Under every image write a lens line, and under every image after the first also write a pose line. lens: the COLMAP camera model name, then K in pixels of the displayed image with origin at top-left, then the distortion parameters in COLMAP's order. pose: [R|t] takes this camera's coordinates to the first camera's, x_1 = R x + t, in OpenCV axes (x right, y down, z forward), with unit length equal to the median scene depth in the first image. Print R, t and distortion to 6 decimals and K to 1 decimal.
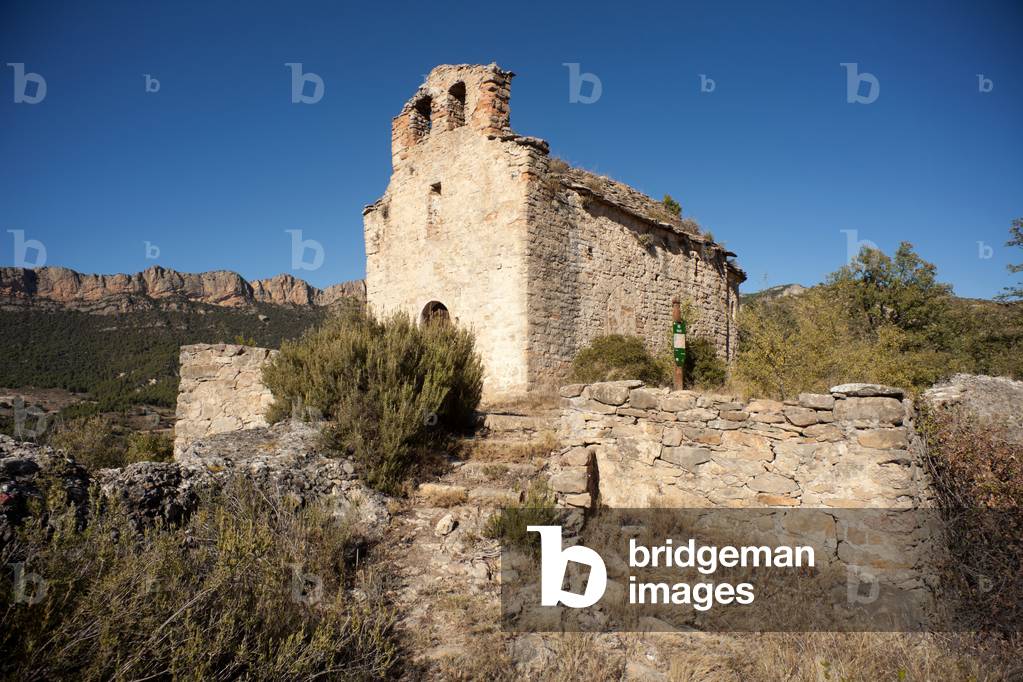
lens RADIAL K [[1539.2, 0, 511.5], [0, 1539.2, 341.0], [0, 0, 1]] dist [-0.084054, 0.047087]
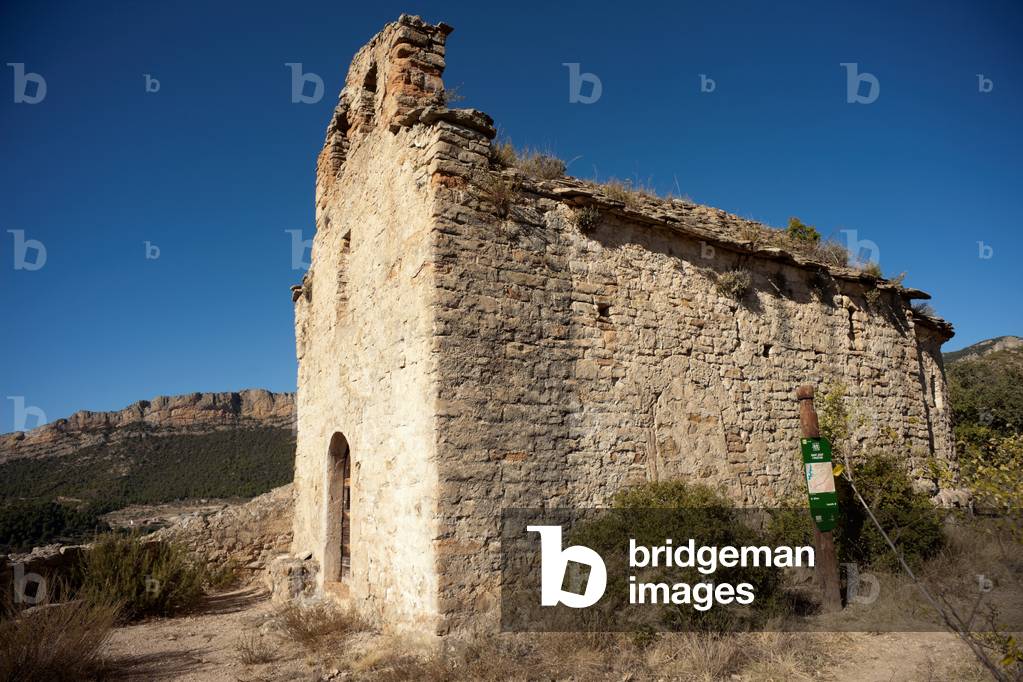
lens RADIAL K [[696.8, 0, 511.2], [0, 696.8, 331.4], [0, 0, 1]] dist [-0.054379, 0.005725]
pose [[0.916181, -0.109875, -0.385409, 0.110608], [0.076364, 0.991925, -0.101255, -0.031626], [0.393422, 0.063336, 0.917174, 0.776754]]
